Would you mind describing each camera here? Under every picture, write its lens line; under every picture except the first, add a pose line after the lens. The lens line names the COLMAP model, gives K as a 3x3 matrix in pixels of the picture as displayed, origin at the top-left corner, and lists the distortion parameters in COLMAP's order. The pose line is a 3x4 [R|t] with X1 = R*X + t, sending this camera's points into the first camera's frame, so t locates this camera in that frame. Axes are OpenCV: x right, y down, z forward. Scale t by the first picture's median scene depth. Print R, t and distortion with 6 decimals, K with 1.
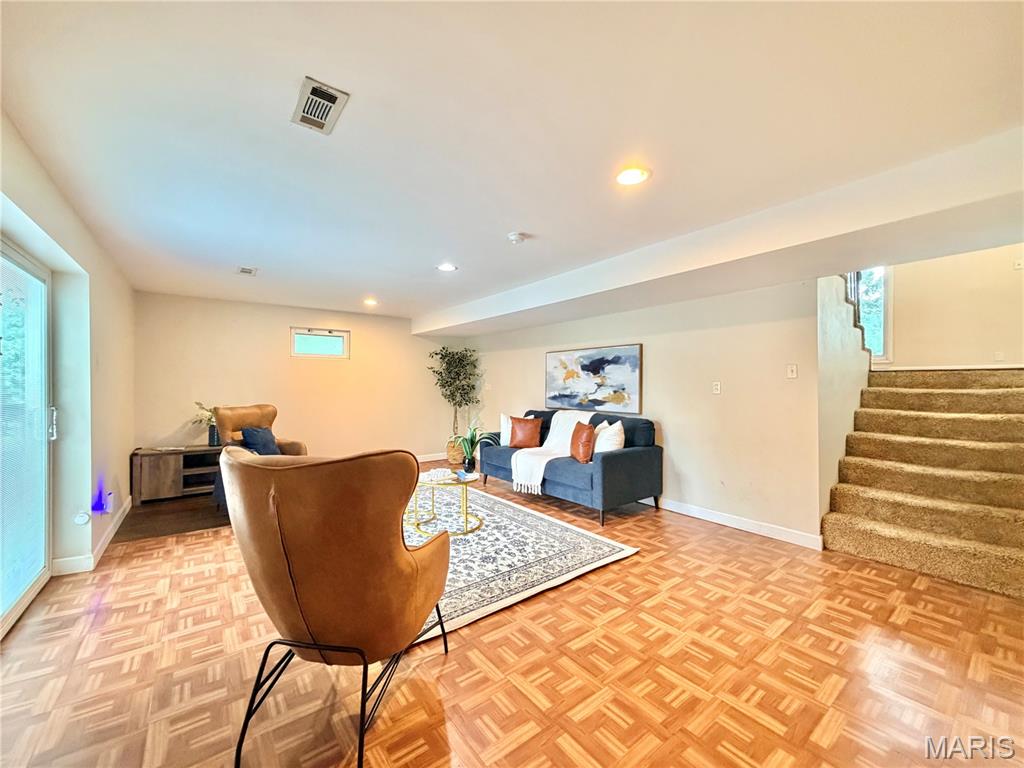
lens RADIAL K [[407.9, 0, 510.7], [0, 407.9, 389.5], [0, 0, 1]] dist [0.000451, 0.000245]
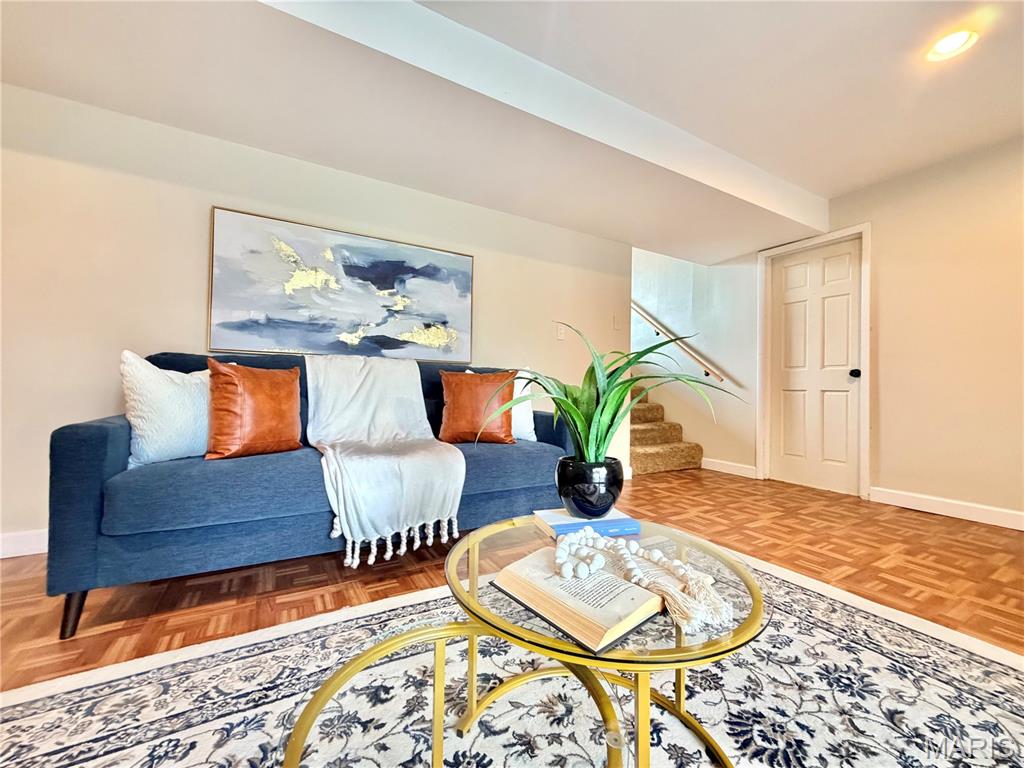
lens RADIAL K [[407.9, 0, 508.8], [0, 407.9, 384.9], [0, 0, 1]] dist [0.000451, 0.000245]
pose [[0.136392, 0.009951, 0.990605, -0.377874], [-0.010017, 0.999912, -0.008666, 0.116849], [-0.990604, -0.008741, 0.136480, 1.000525]]
